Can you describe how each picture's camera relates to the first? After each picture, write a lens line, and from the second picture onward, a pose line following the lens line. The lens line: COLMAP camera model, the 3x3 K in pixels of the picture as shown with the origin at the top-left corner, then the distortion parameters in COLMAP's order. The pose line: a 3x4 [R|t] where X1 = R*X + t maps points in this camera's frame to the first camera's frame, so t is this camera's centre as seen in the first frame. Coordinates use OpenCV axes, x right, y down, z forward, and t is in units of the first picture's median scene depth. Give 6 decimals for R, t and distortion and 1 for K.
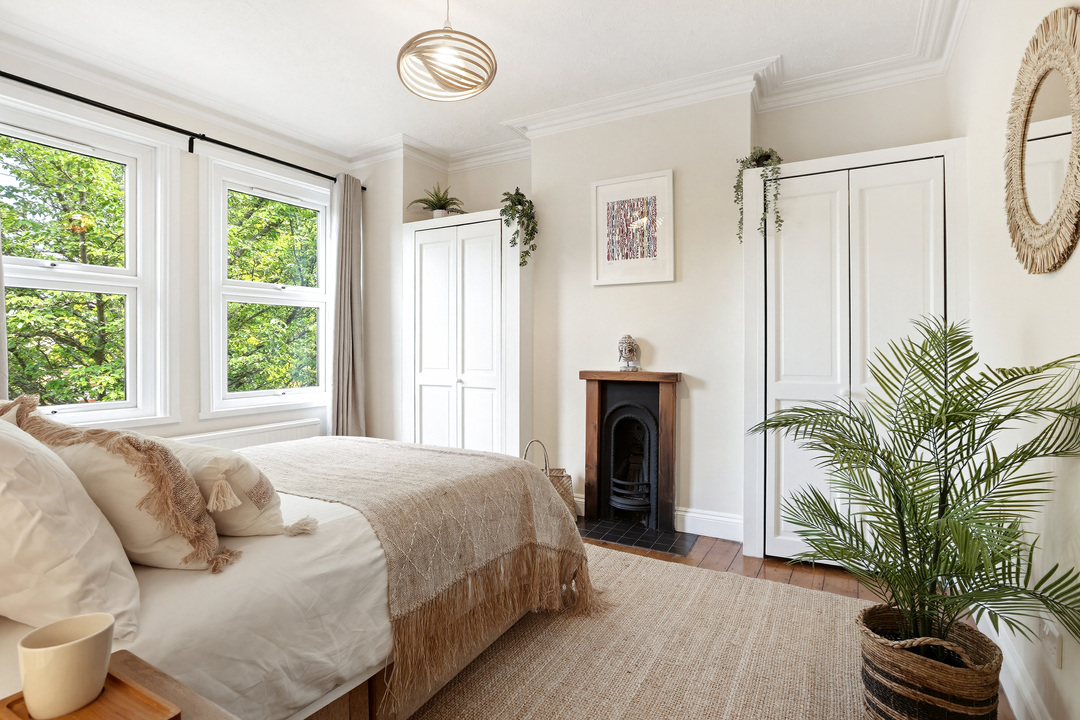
lens RADIAL K [[519.1, 0, 543.6], [0, 519.1, 344.7], [0, 0, 1]] dist [-0.000460, 0.000157]
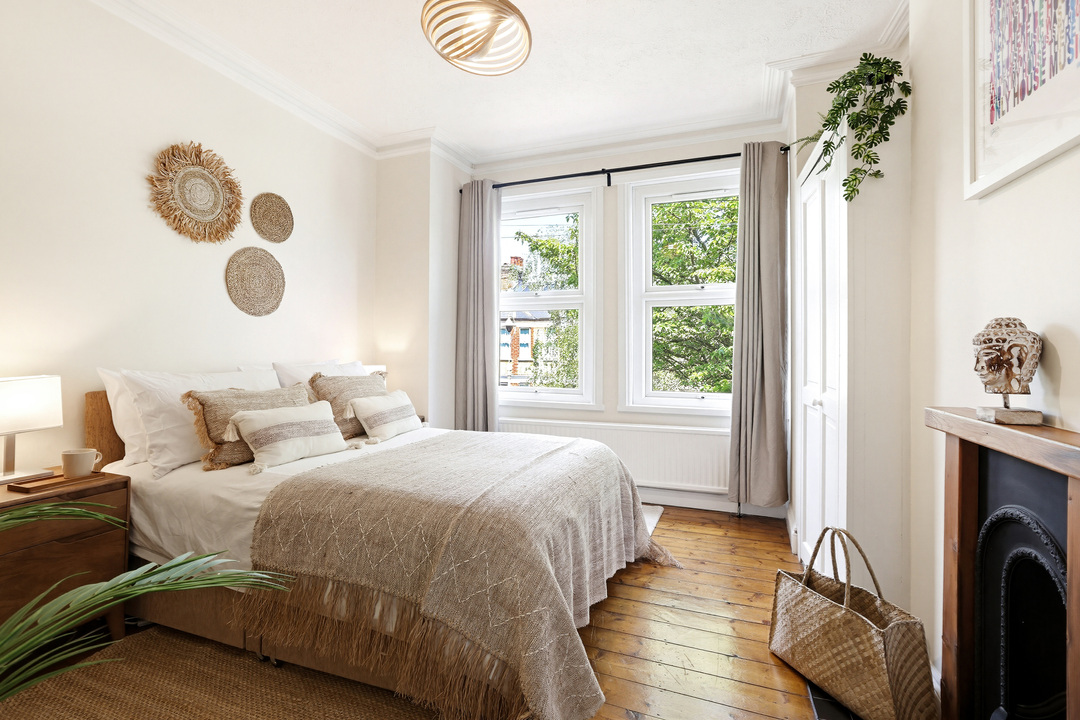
lens RADIAL K [[519.1, 0, 543.6], [0, 519.1, 344.7], [0, 0, 1]] dist [-0.000460, 0.000157]
pose [[0.161757, -0.003906, -0.986823, 0.438299], [-0.002319, 0.999988, -0.004338, 0.000958], [0.986828, 0.002990, 0.161746, 0.605103]]
